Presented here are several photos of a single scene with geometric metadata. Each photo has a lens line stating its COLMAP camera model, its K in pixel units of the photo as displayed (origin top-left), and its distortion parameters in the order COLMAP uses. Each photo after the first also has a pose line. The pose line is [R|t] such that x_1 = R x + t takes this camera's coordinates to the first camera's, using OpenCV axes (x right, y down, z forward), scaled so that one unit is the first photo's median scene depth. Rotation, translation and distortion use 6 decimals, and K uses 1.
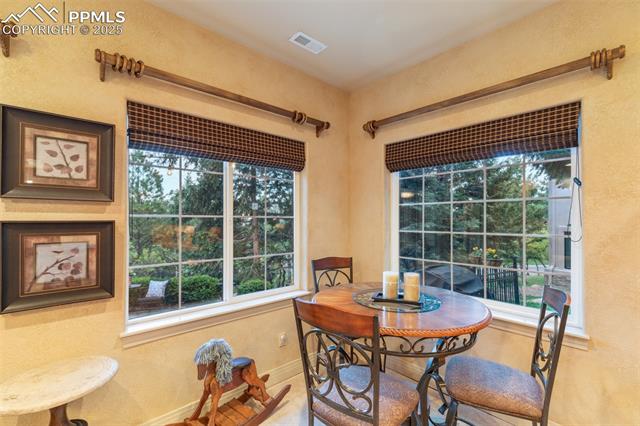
lens RADIAL K [[293.4, 0, 324.0], [0, 293.4, 215.6], [0, 0, 1]] dist [0.004575, -0.000433]
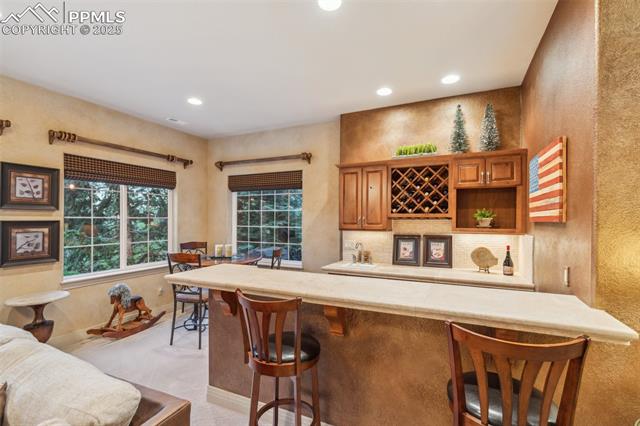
lens RADIAL K [[293.4, 0, 321.2], [0, 293.4, 219.0], [0, 0, 1]] dist [0.004575, -0.000433]
pose [[0.930926, 0.003502, 0.365190, 0.138054], [-0.009760, 0.999835, 0.015293, -0.033122], [-0.365076, -0.017801, 0.930807, -1.230585]]
